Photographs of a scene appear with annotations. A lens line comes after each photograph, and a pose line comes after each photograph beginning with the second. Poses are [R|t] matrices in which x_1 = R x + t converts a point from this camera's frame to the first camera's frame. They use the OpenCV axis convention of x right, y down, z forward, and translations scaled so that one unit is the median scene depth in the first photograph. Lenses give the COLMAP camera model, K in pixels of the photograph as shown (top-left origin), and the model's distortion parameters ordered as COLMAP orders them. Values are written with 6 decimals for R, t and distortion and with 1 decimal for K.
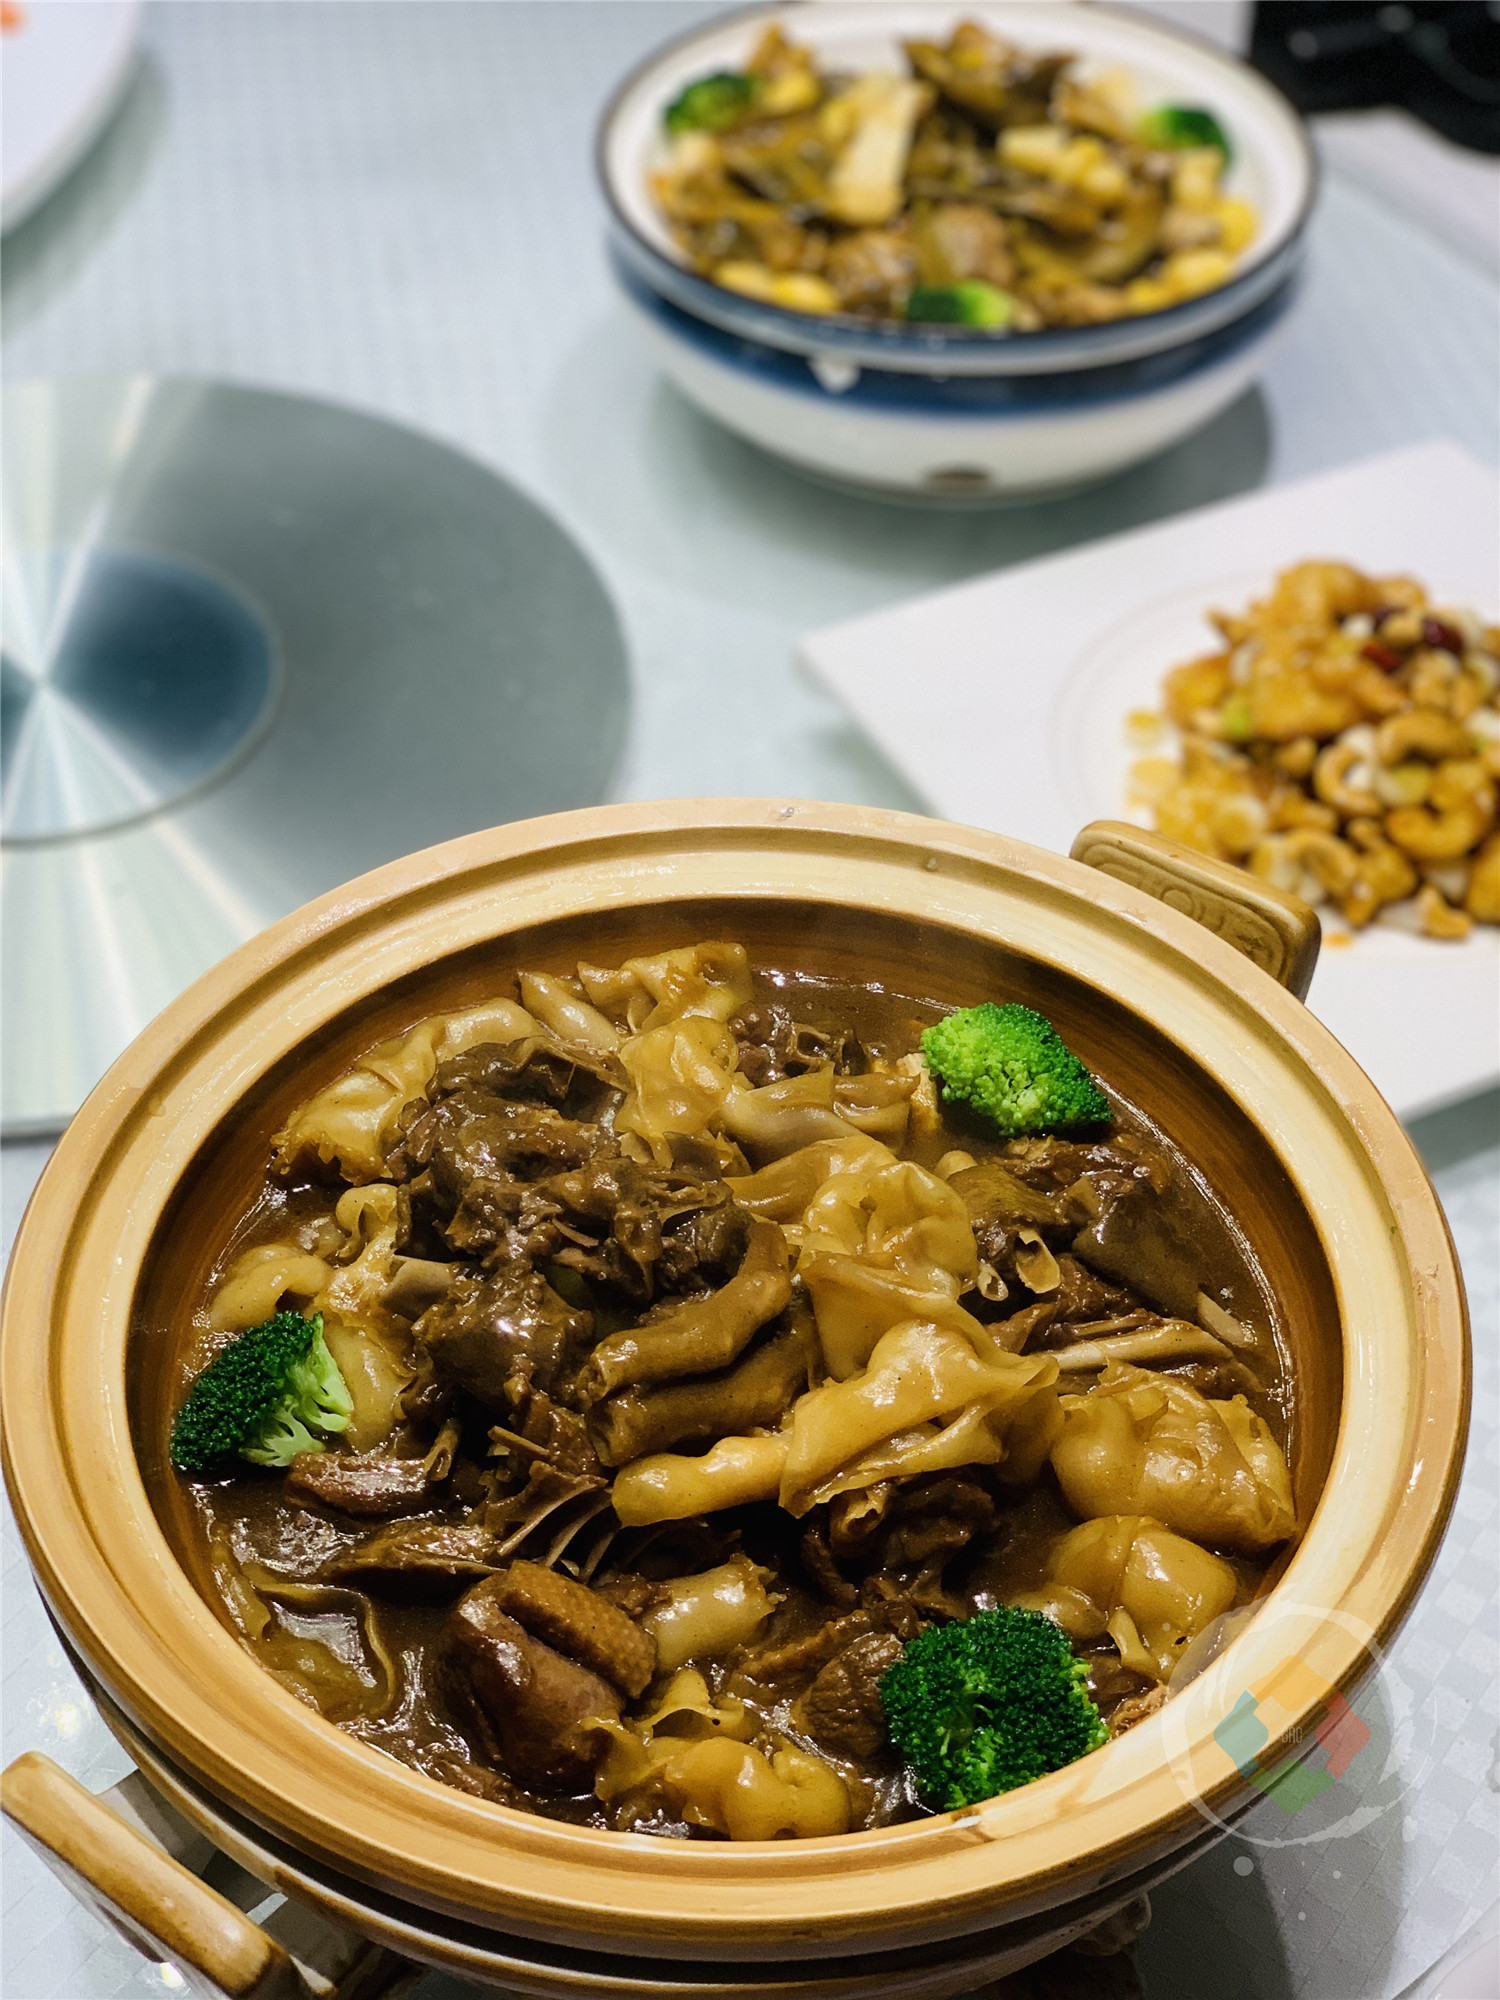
lens RADIAL K [[3053.7, 0, 750.1], [0, 3053.7, 997.9], [0, 0, 1]] dist [0.015365, 0.000000]
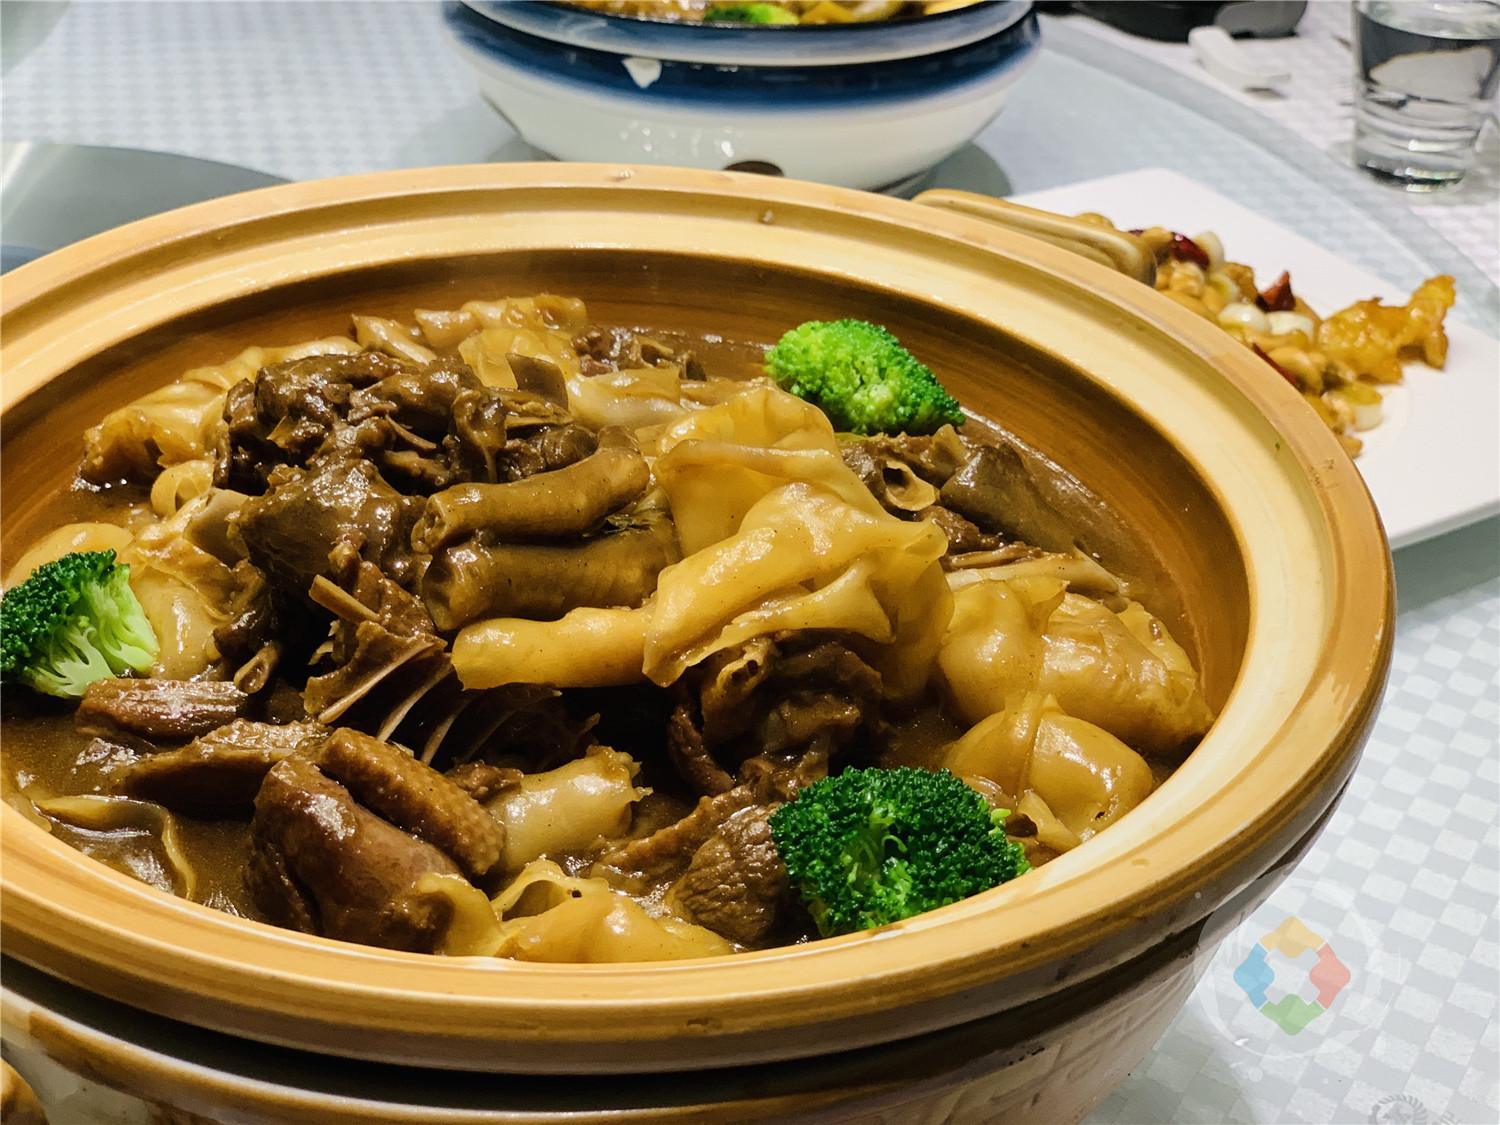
lens RADIAL K [[2290.3, 0, 750.7], [0, 2290.3, 564.0], [0, 0, 1]] dist [0.015365, 0.000000]
pose [[0.995913, -0.010738, 0.089678, -0.018378], [0.029924, 0.976056, -0.215451, 0.275343], [-0.085217, 0.217254, 0.972388, 0.344746]]
